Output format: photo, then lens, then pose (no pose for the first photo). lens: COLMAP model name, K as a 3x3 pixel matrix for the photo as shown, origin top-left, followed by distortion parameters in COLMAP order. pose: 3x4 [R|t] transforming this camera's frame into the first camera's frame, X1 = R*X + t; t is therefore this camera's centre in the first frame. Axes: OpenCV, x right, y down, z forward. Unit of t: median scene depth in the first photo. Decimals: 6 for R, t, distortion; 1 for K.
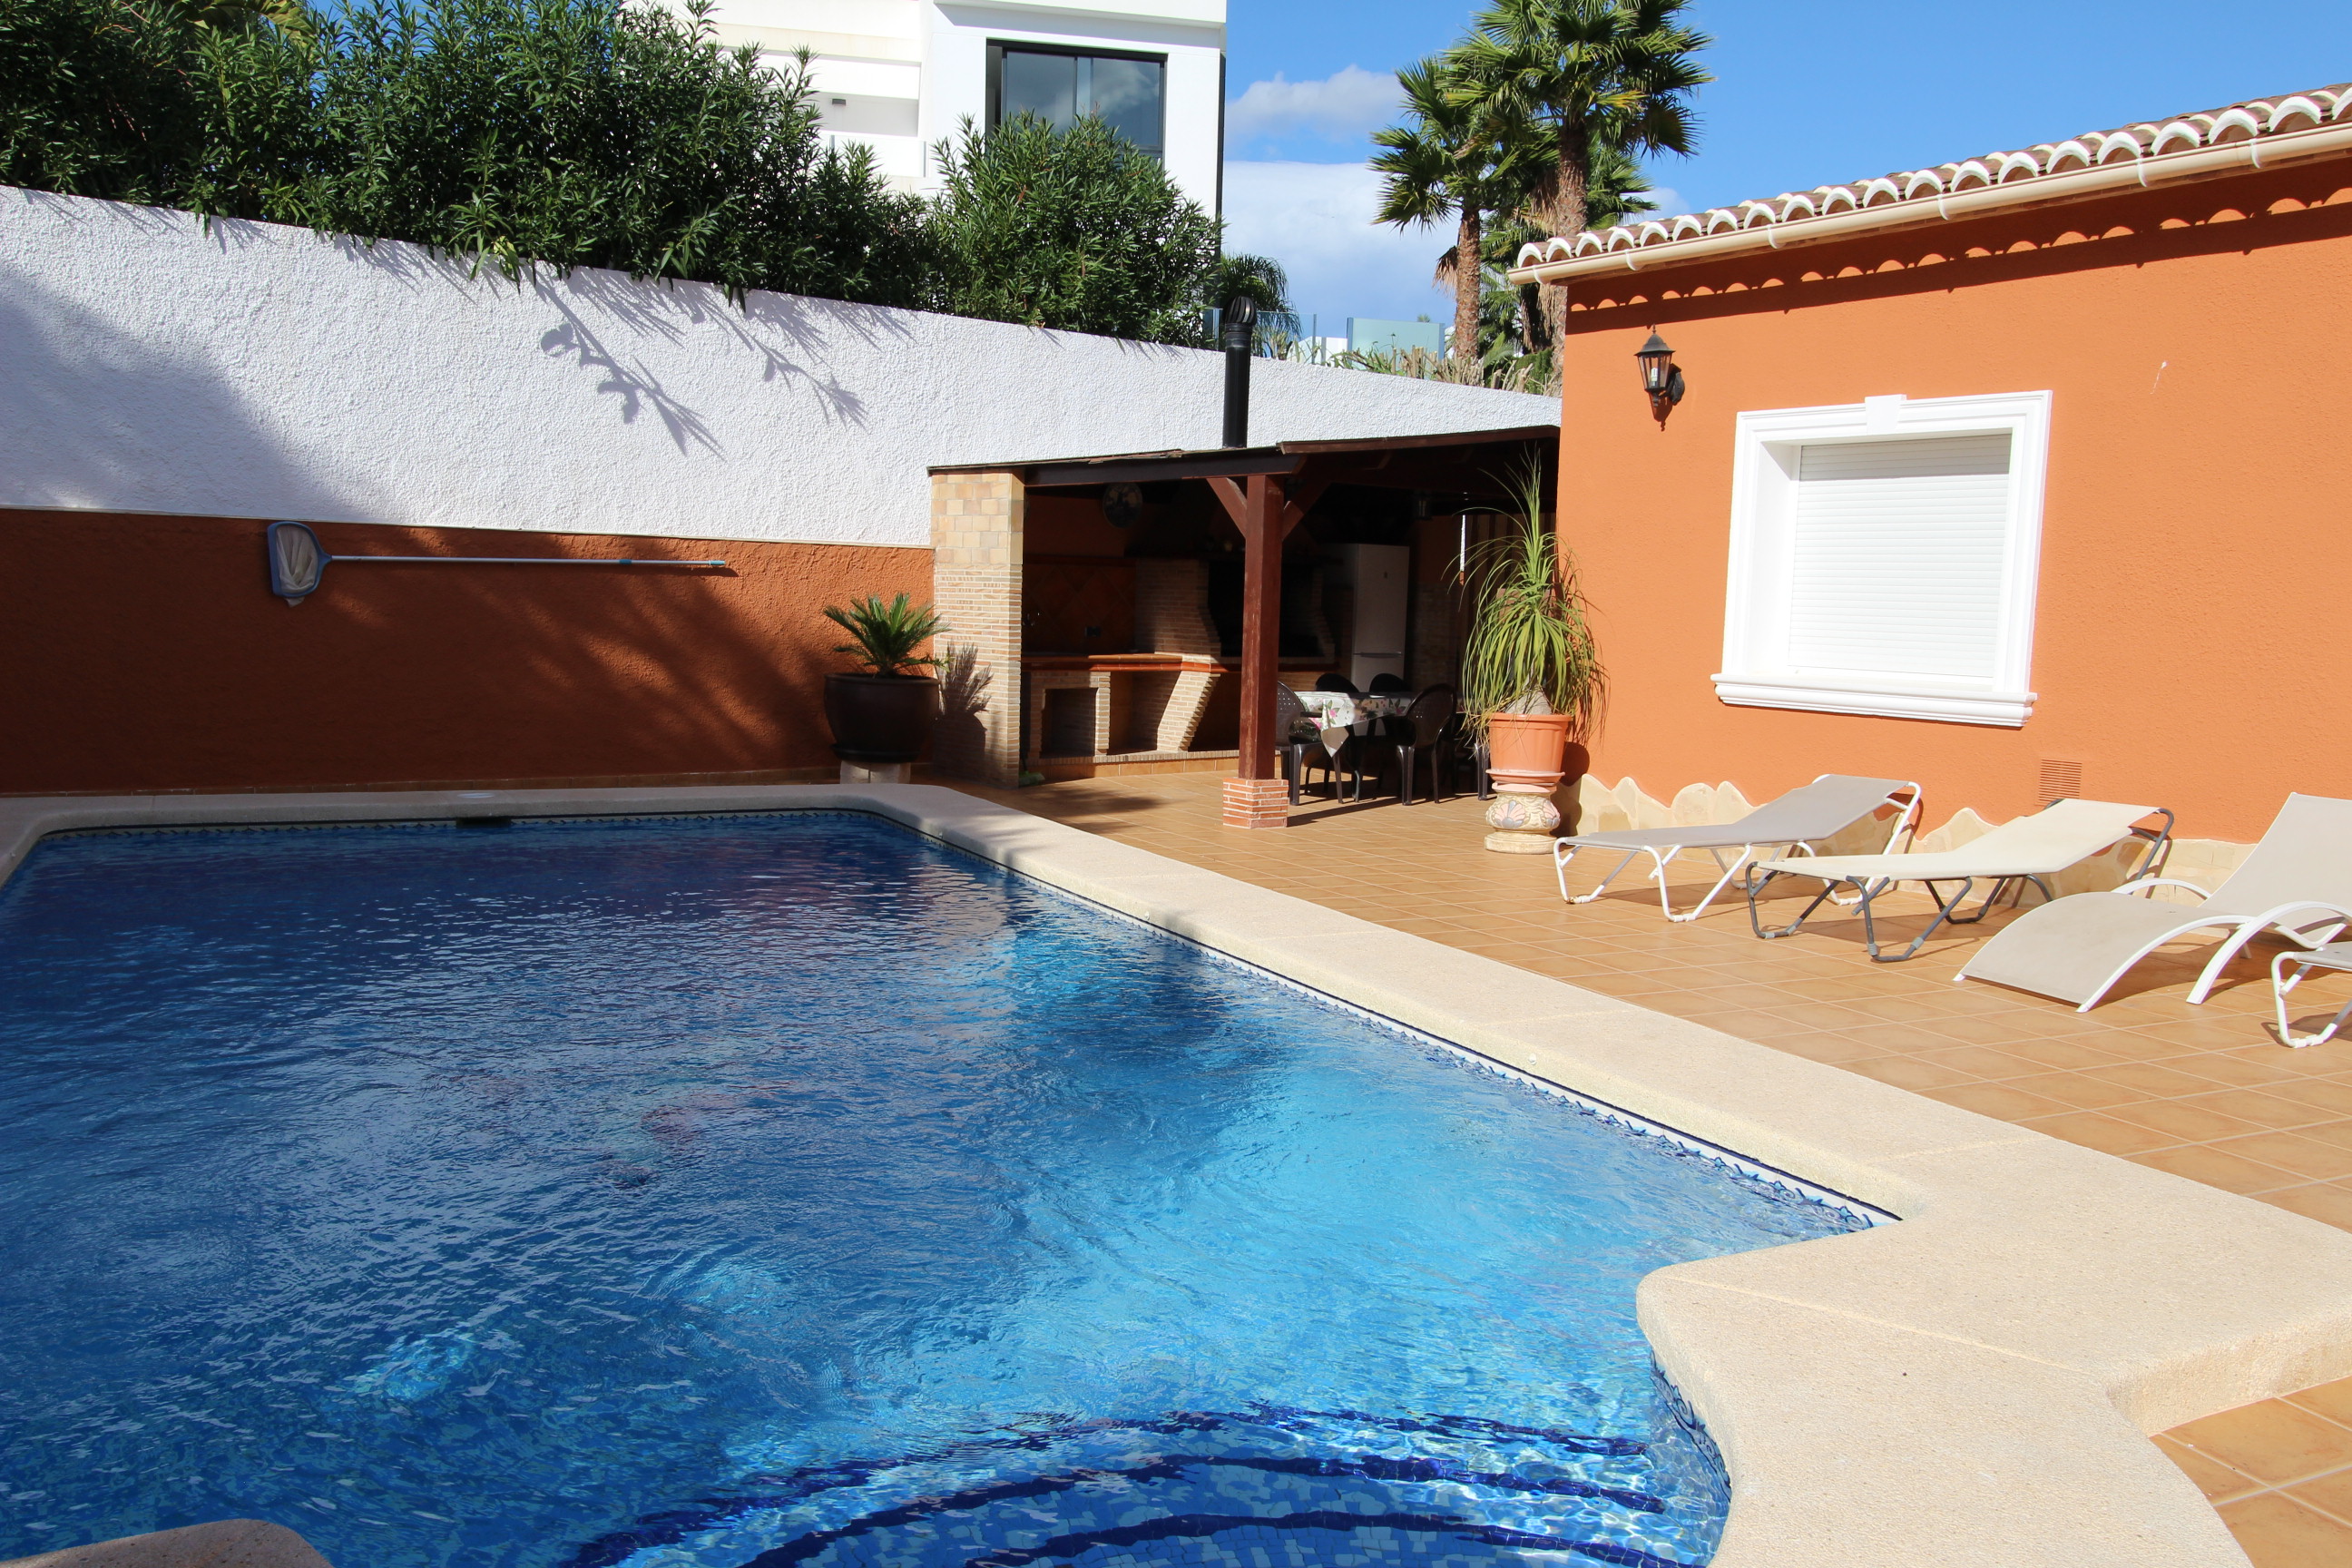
lens RADIAL K [[1870.9, 0, 1179.2], [0, 1870.9, 811.5], [0, 0, 1]] dist [-0.019486, 0.039071]
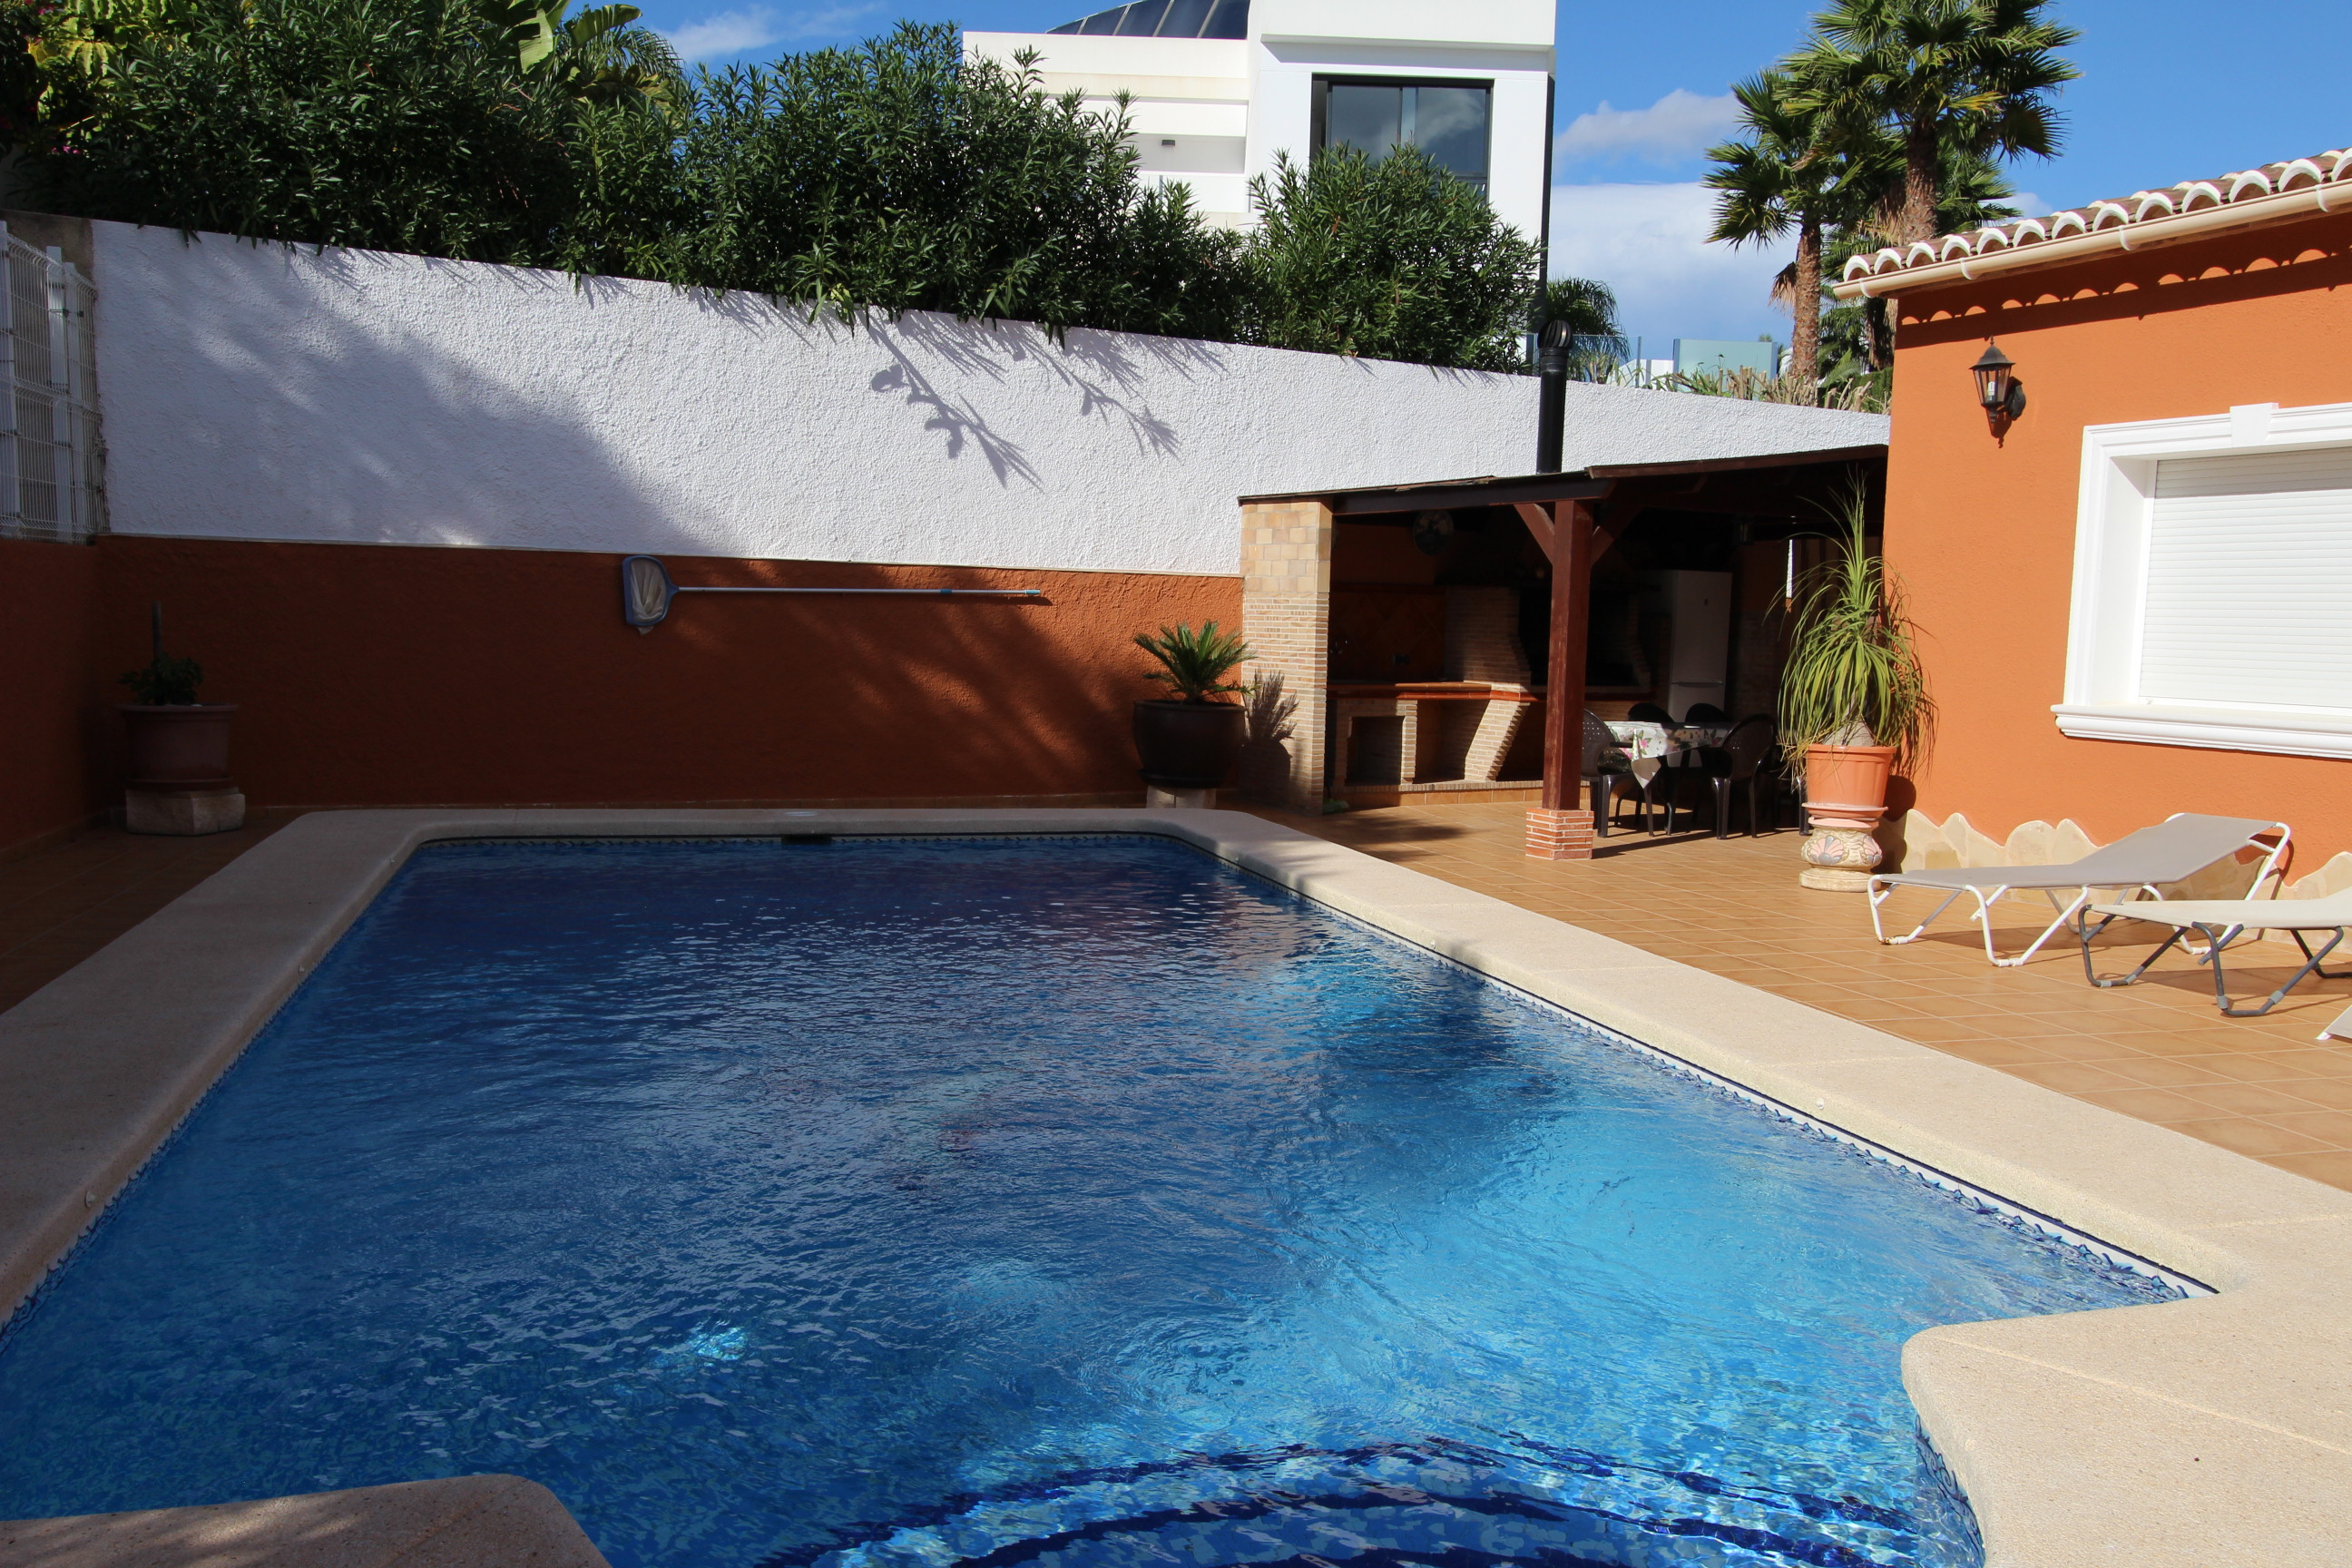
lens RADIAL K [[1870.9, 0, 1179.2], [0, 1870.9, 811.5], [0, 0, 1]] dist [-0.019486, 0.039071]
pose [[0.984805, 0.015309, -0.172990, 0.012874], [-0.018049, 0.999735, -0.014282, 0.001184], [0.172725, 0.017187, 0.984820, 0.000232]]
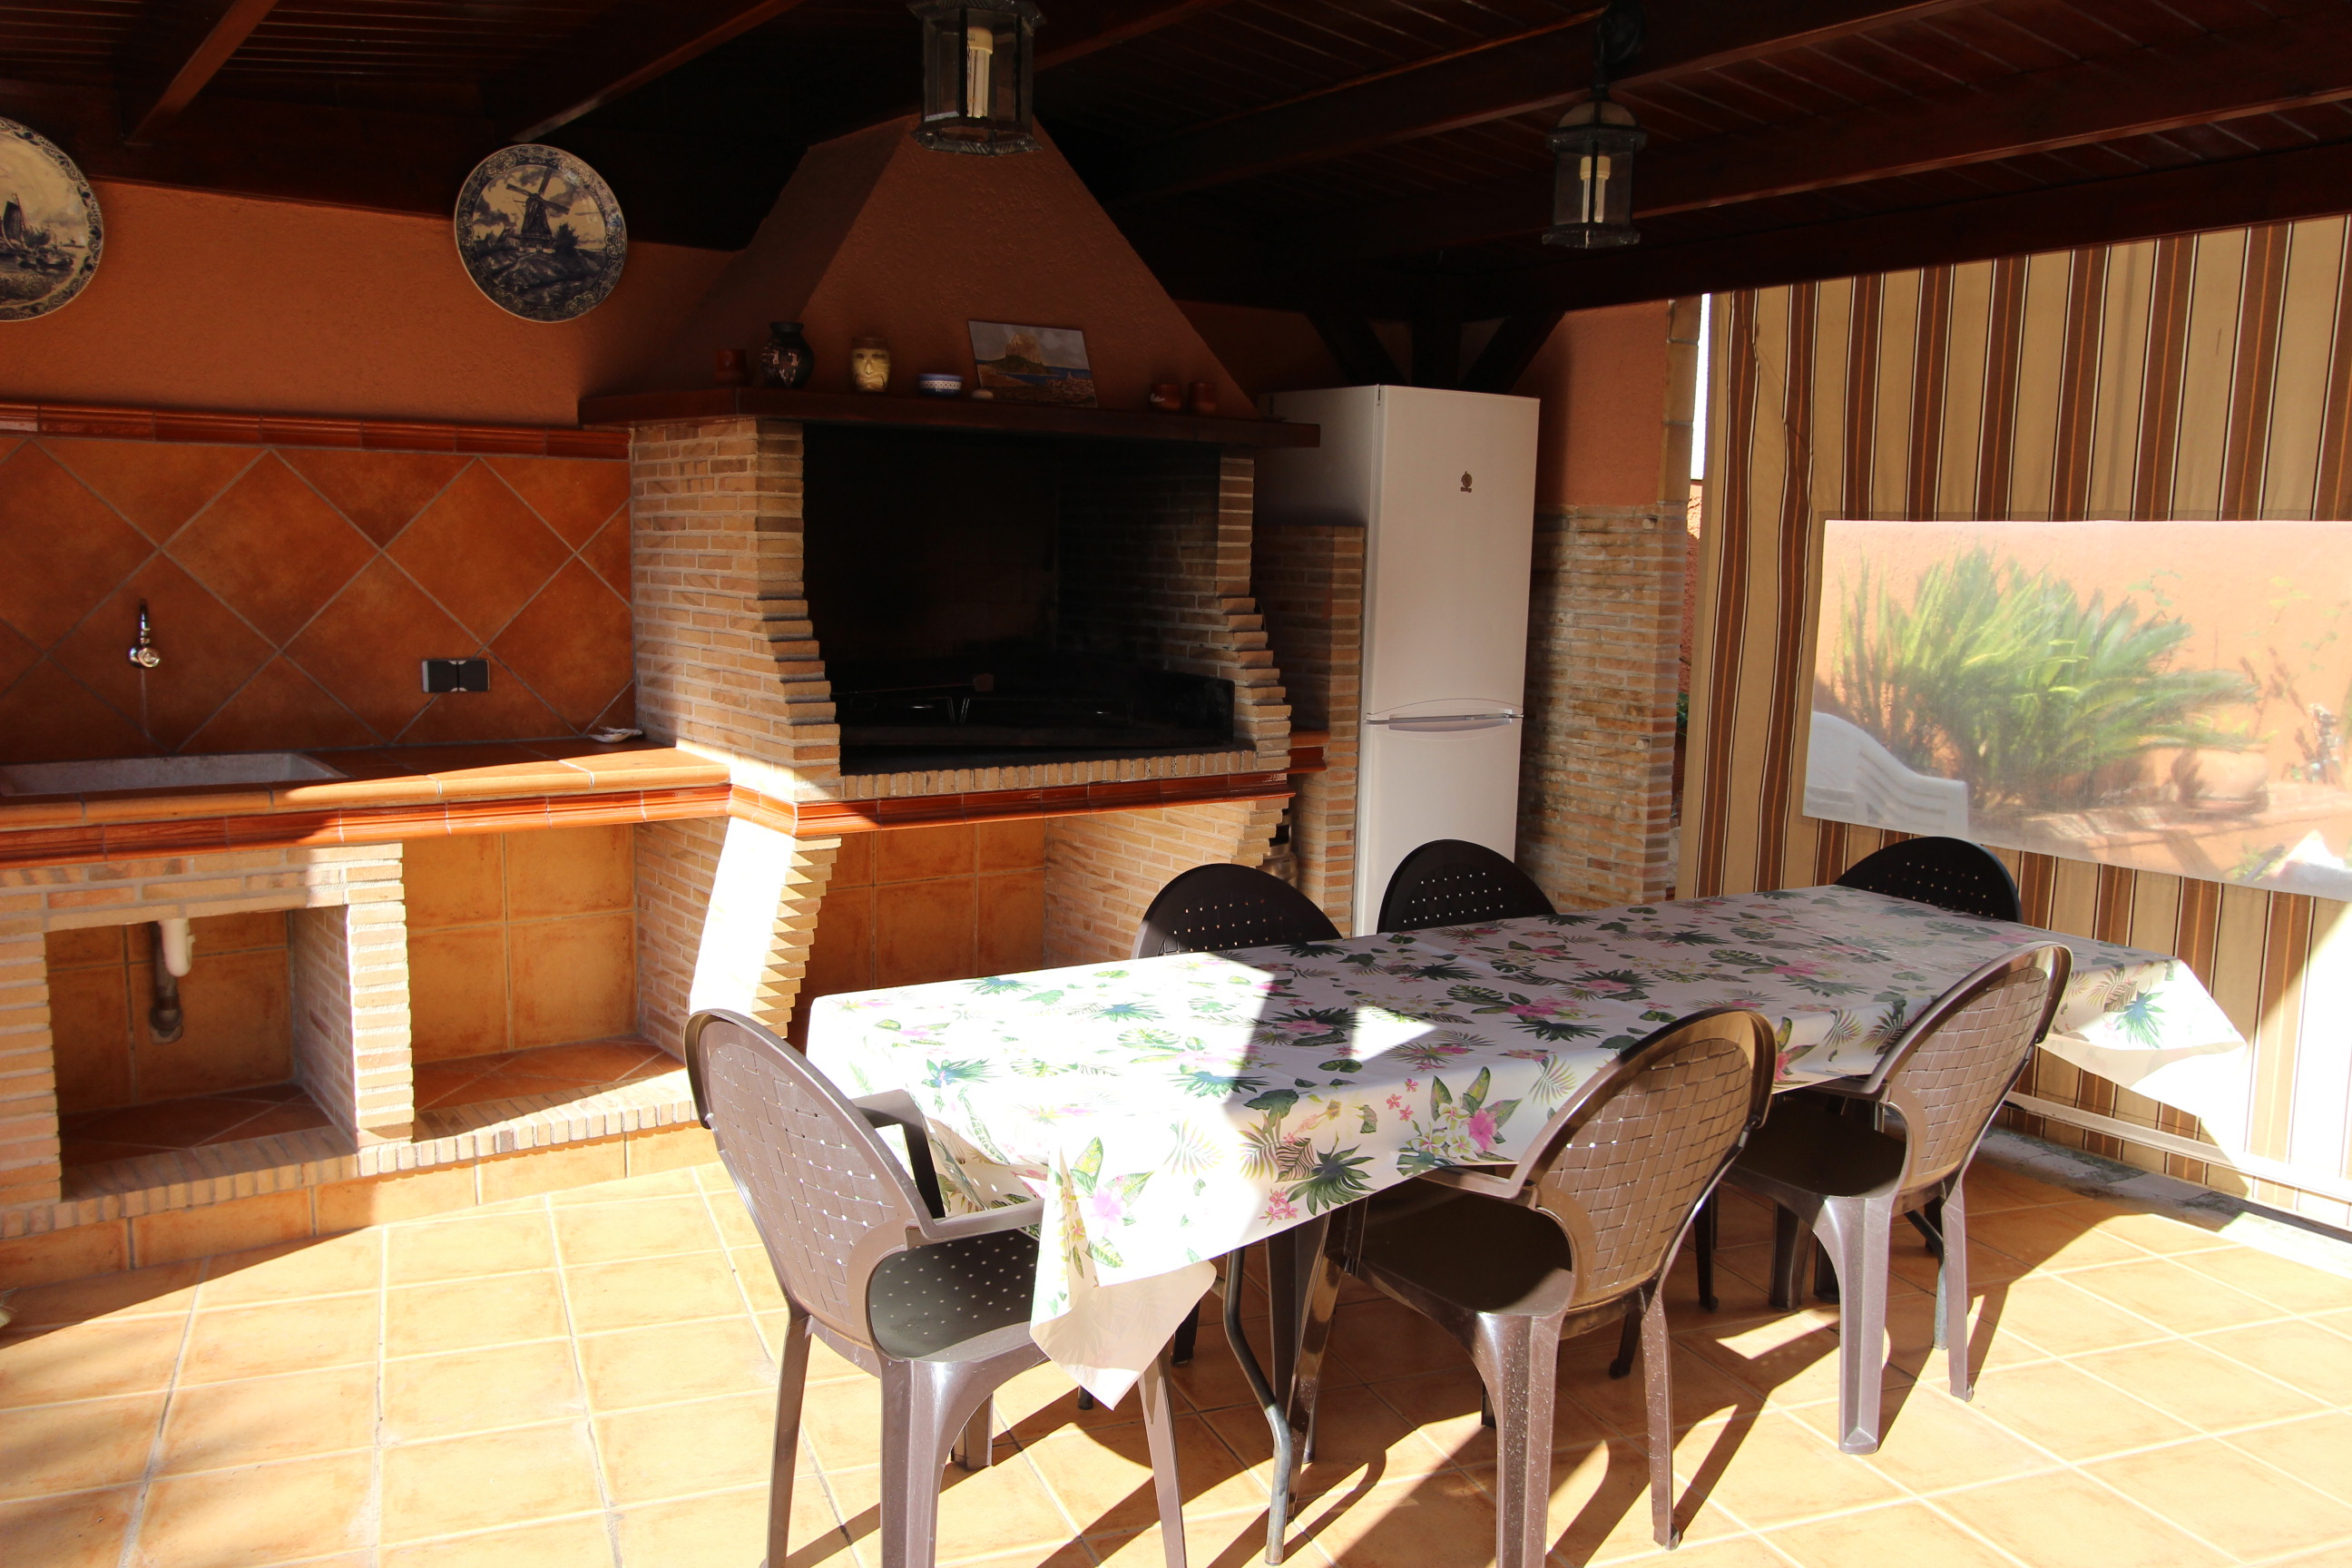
lens RADIAL K [[1870.9, 0, 1179.2], [0, 1870.9, 811.5], [0, 0, 1]] dist [-0.019486, 0.039071]
pose [[0.997863, 0.001262, -0.065327, 0.102832], [0.000583, 0.999601, 0.028225, -0.097848], [0.065337, -0.028202, 0.997465, 0.839168]]
